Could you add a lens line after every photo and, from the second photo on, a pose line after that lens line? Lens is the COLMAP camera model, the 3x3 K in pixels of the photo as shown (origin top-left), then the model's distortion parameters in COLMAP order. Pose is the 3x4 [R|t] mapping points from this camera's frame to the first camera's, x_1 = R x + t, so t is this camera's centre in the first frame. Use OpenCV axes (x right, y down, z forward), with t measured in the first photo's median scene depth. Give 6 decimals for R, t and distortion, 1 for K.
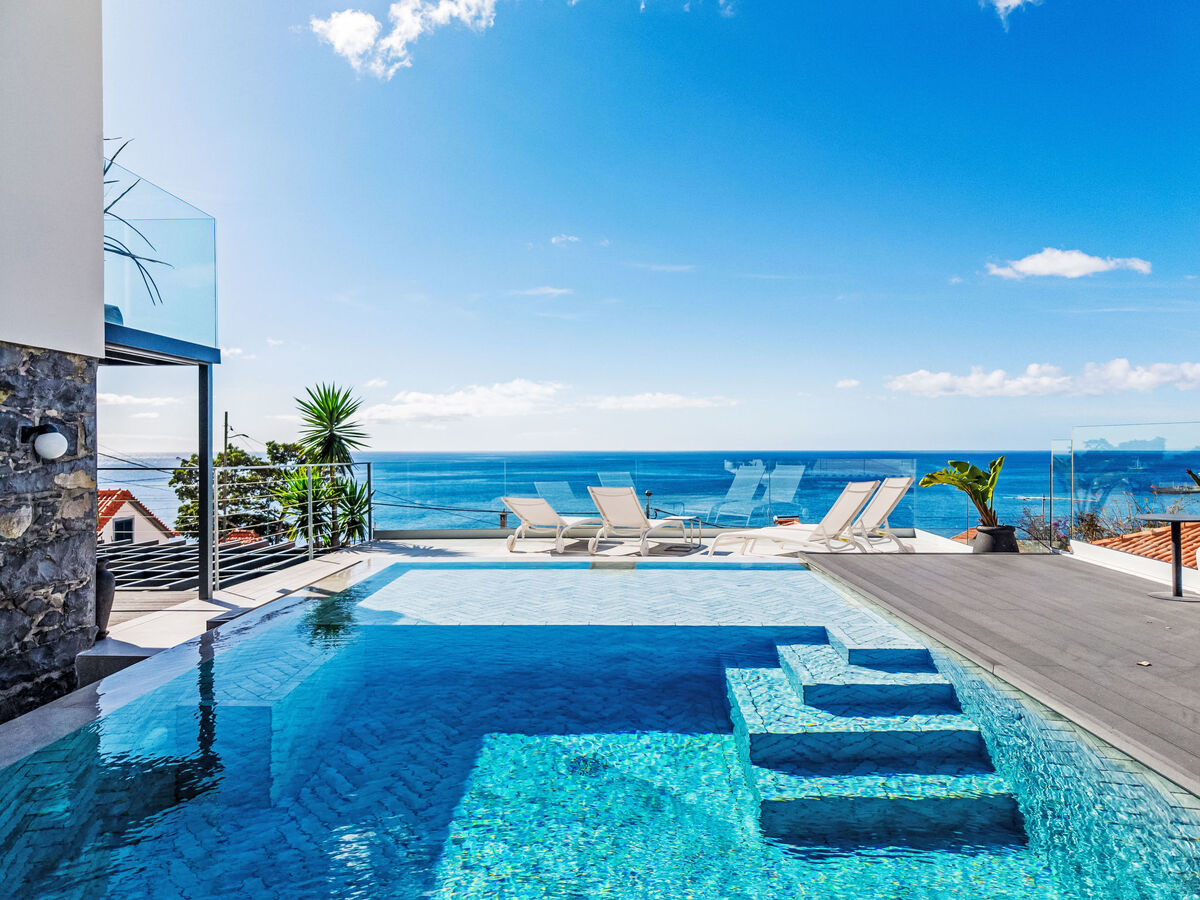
lens RADIAL K [[824.9, 0, 600.0], [0, 824.9, 450.0], [0, 0, 1]] dist [0.012111, -0.008292]
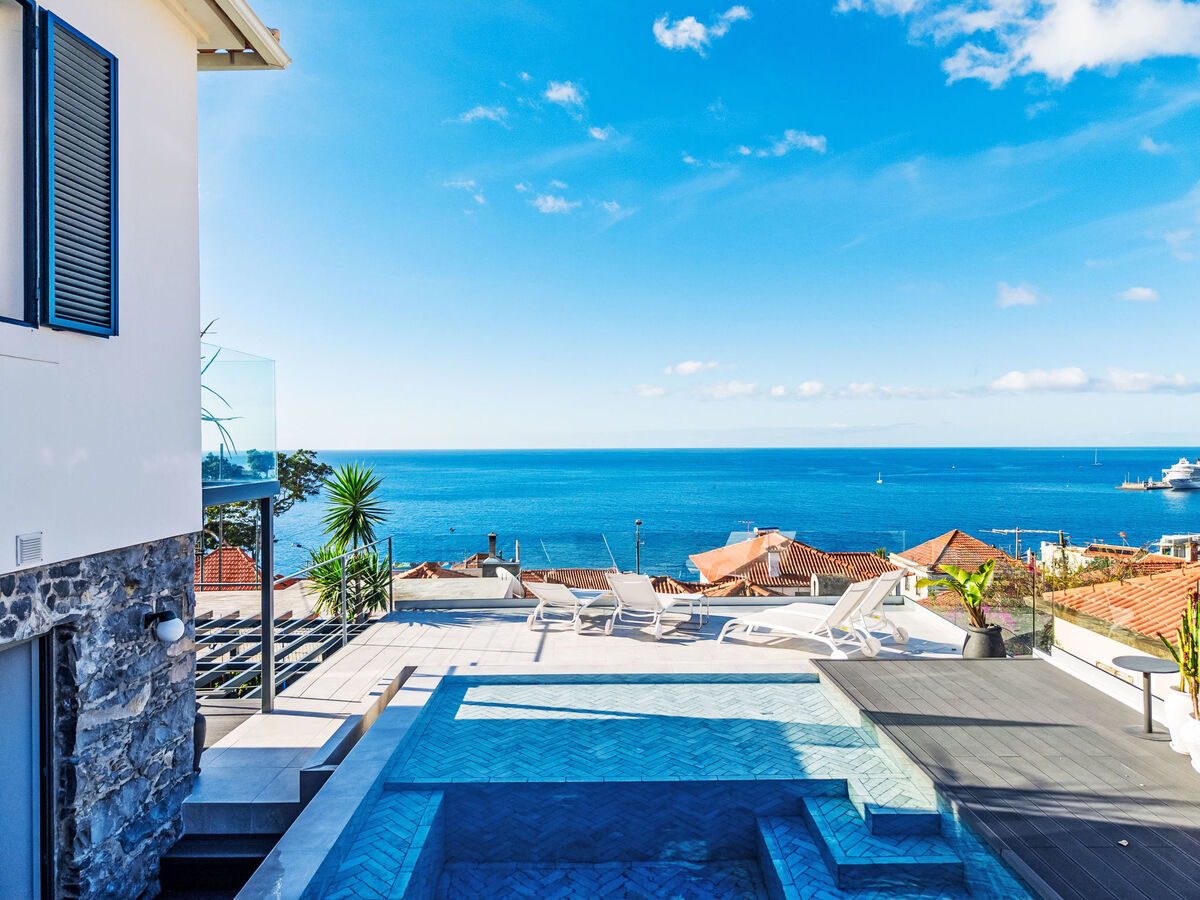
lens RADIAL K [[824.9, 0, 600.0], [0, 824.9, 450.0], [0, 0, 1]] dist [0.012111, -0.008292]
pose [[0.999559, 0.000423, 0.029704, -0.103929], [-0.000632, 0.999975, 0.007038, -0.240556], [-0.029700, -0.007054, 0.999534, -0.131708]]
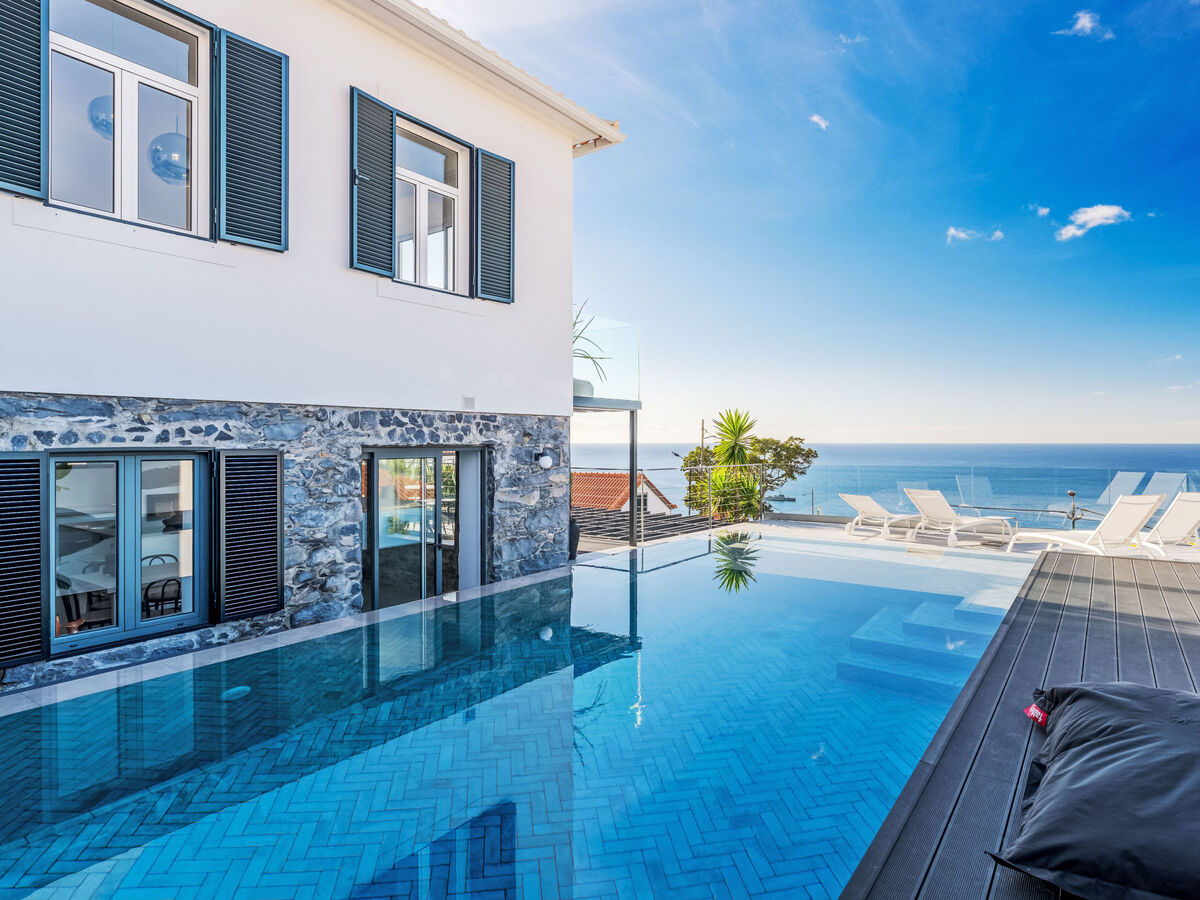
lens RADIAL K [[725.0, 0, 600.0], [0, 725.0, 450.0], [0, 0, 1]] dist [-0.002194, -0.001111]
pose [[0.822622, 0.012079, -0.568461, 0.456862], [-0.005054, 0.999890, 0.013933, -0.057992], [0.568567, -0.008588, 0.822592, -0.399229]]
